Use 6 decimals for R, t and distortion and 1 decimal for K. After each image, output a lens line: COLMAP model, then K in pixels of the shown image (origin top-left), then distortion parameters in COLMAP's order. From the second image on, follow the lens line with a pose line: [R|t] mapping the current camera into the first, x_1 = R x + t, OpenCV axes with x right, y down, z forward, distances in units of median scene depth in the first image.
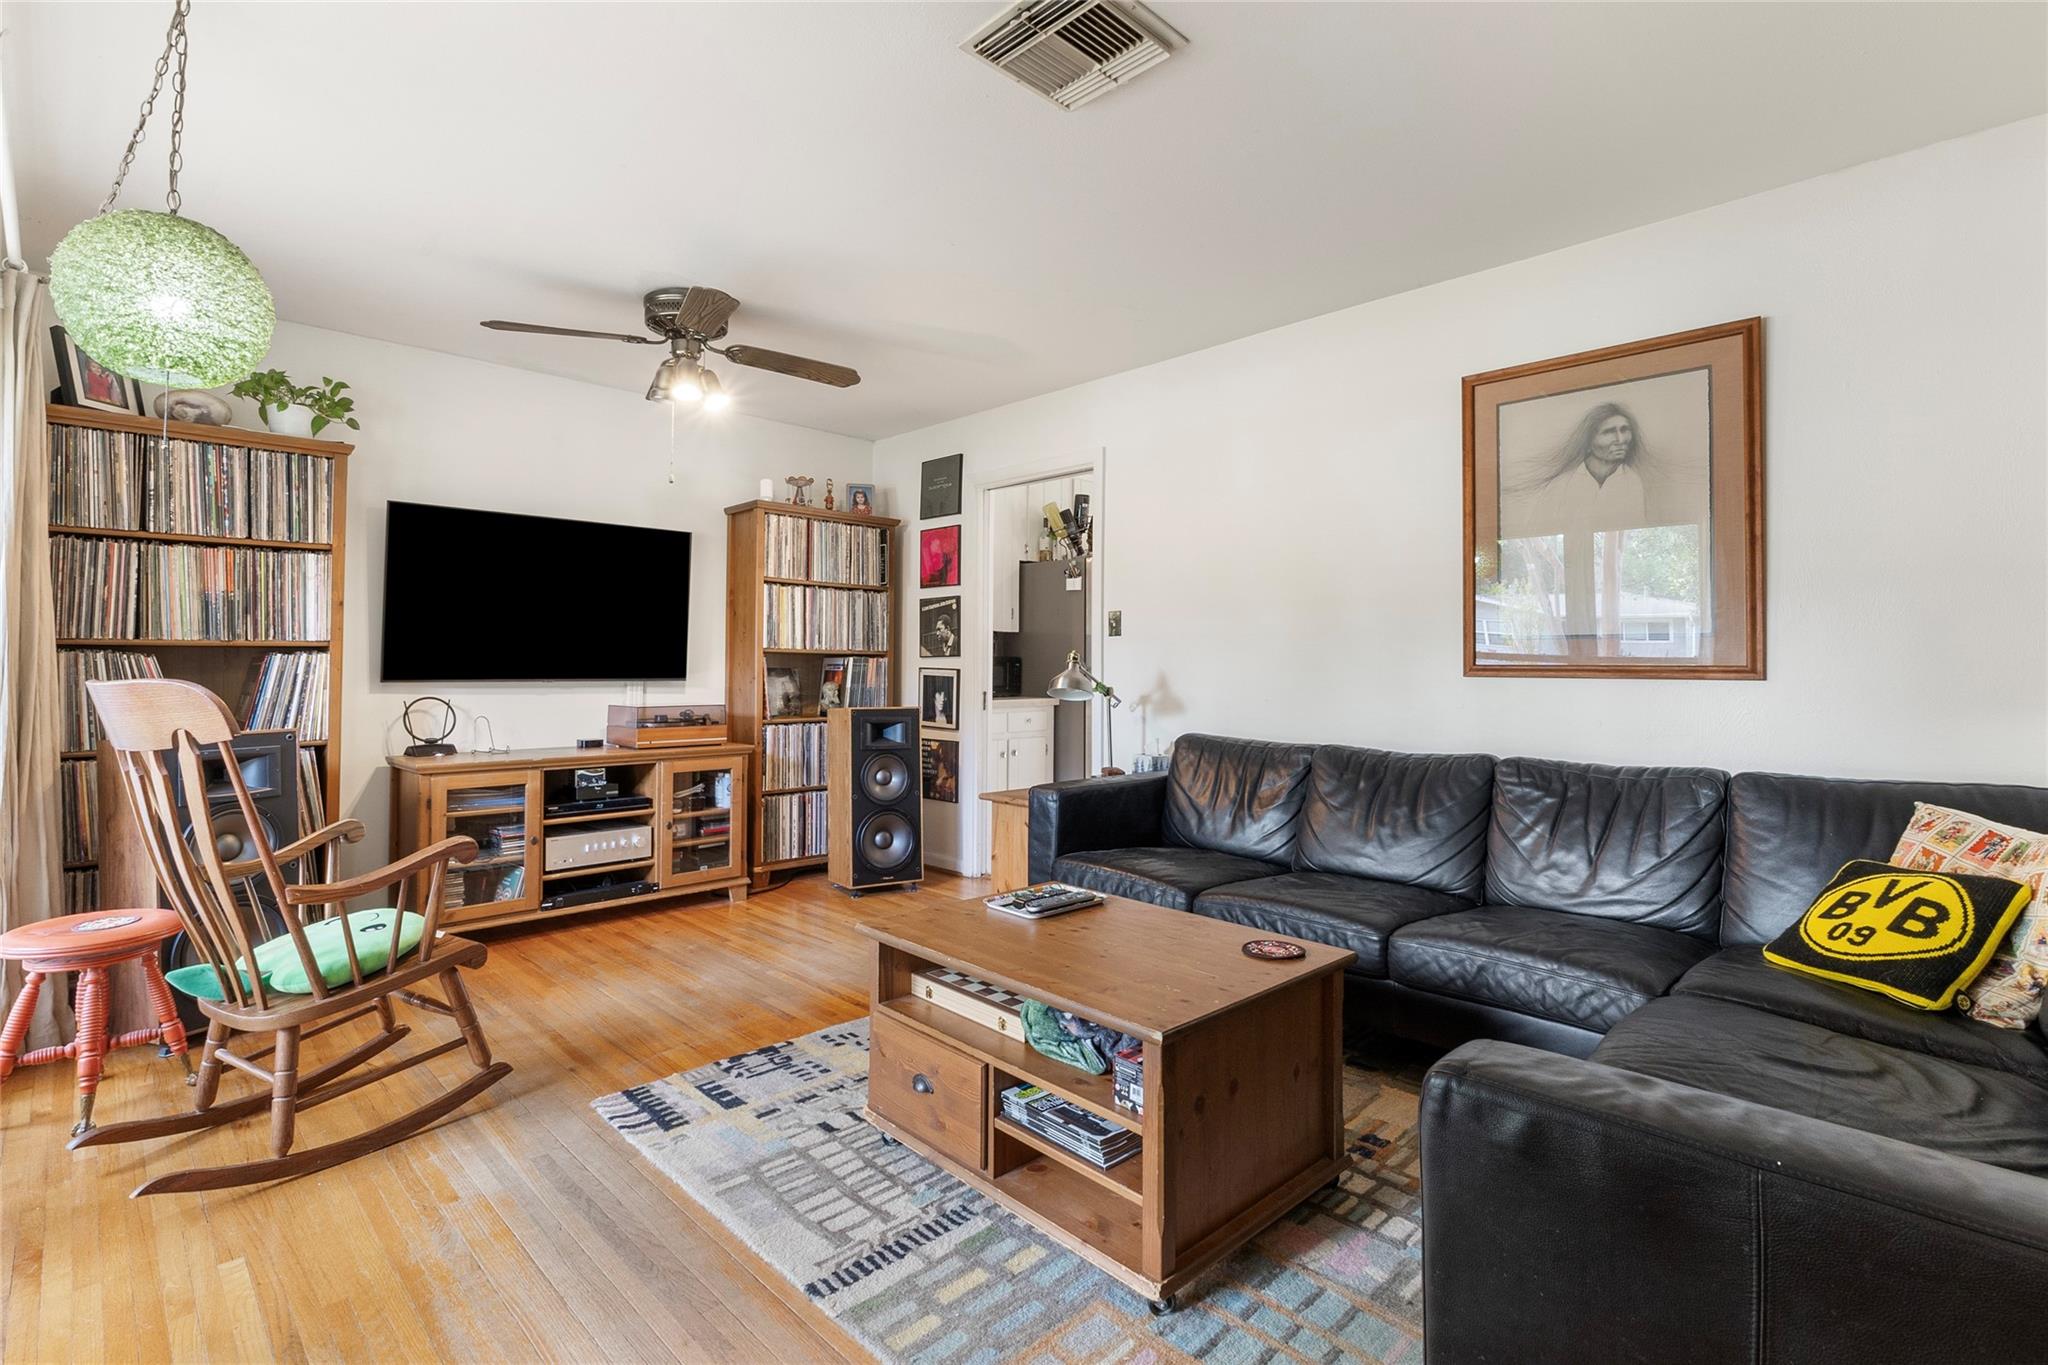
lens RADIAL K [[957.5, 0, 1040.5], [0, 957.5, 646.4], [0, 0, 1]] dist [-0.002416, -0.000581]
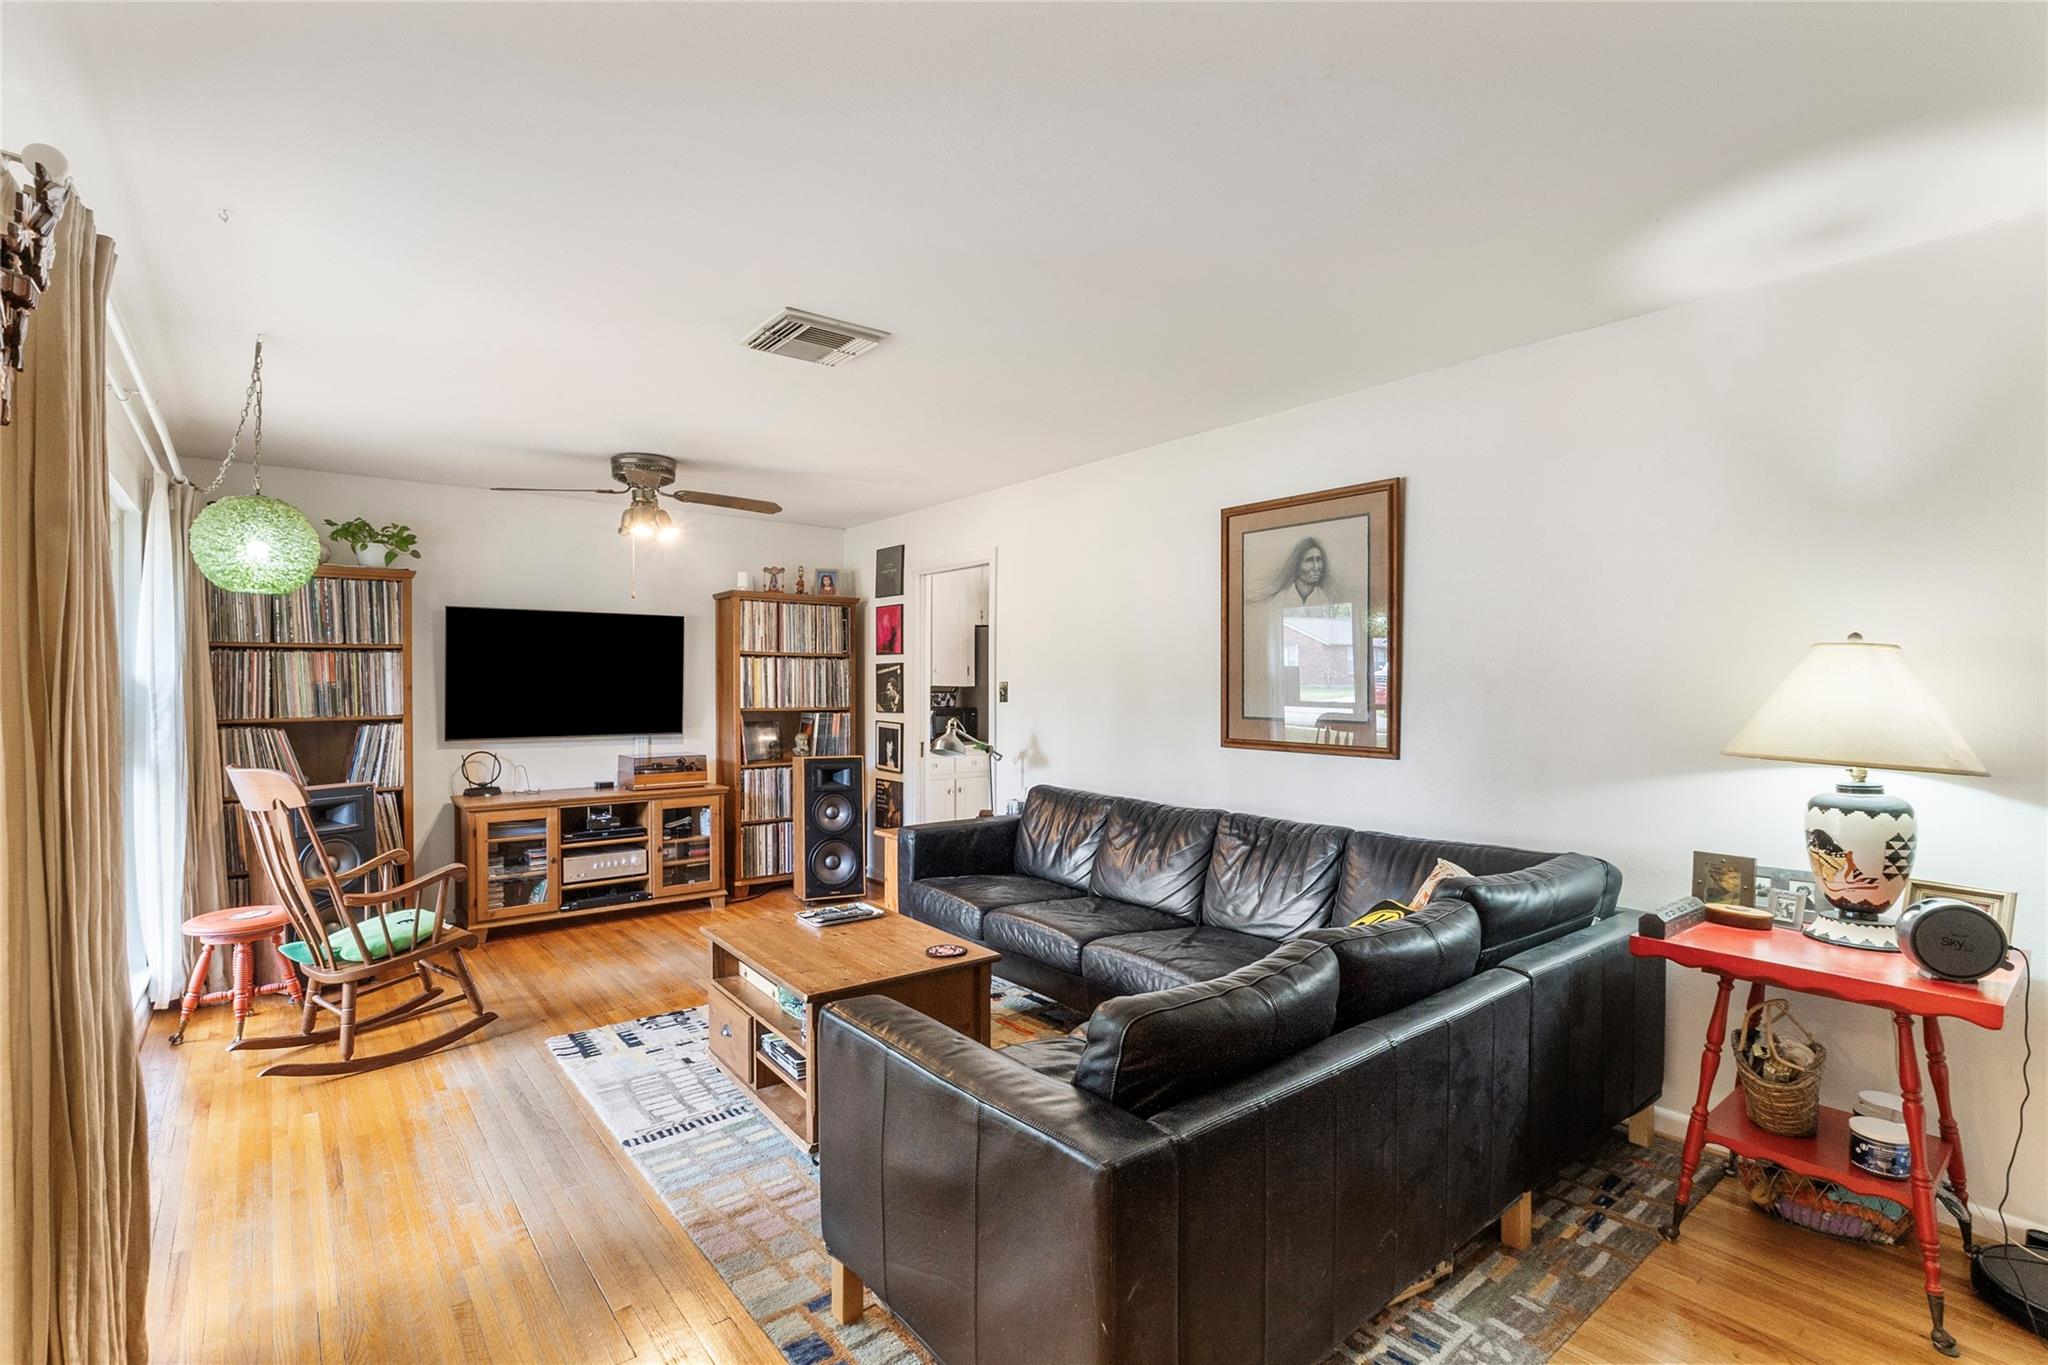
lens RADIAL K [[945.0, 0, 1034.5], [0, 945.0, 700.0], [0, 0, 1]] dist [-0.000758, 0.000044]
pose [[0.993885, -0.001202, -0.110410, 0.345717], [0.005637, 0.999189, 0.039858, -0.084848], [0.110272, -0.040237, 0.993087, -0.278561]]
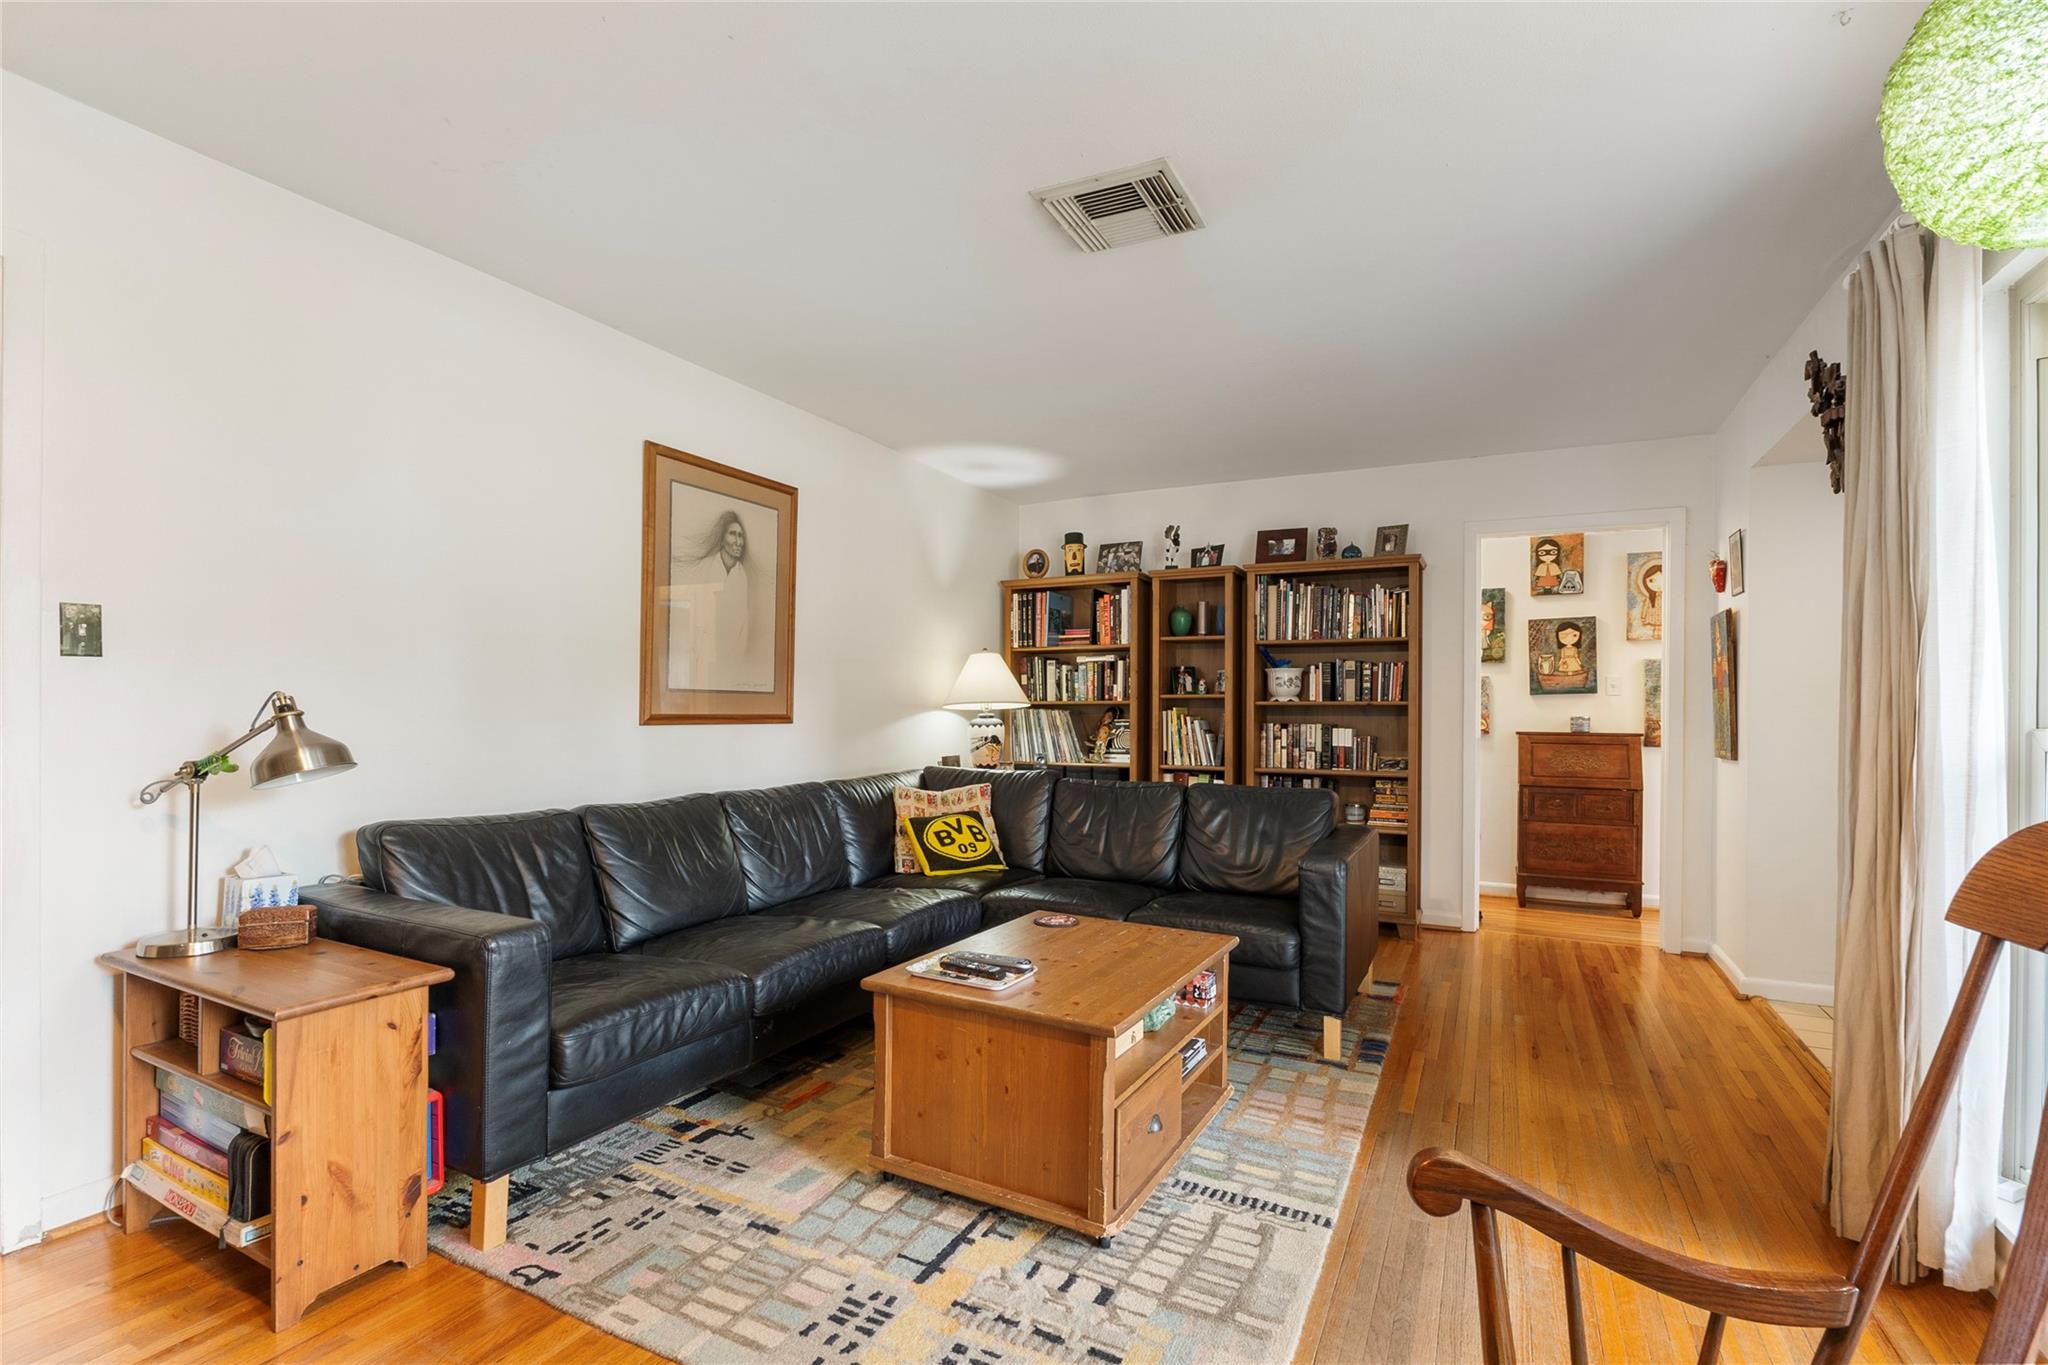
lens RADIAL K [[956.9, 0, 995.1], [0, 956.9, 699.7], [0, 0, 1]] dist [-0.001718, -0.000055]
pose [[-0.293106, -0.002366, 0.956077, -0.704080], [-0.033298, 0.999416, -0.007735, -0.001086], [-0.955500, -0.034102, -0.293013, 0.966887]]
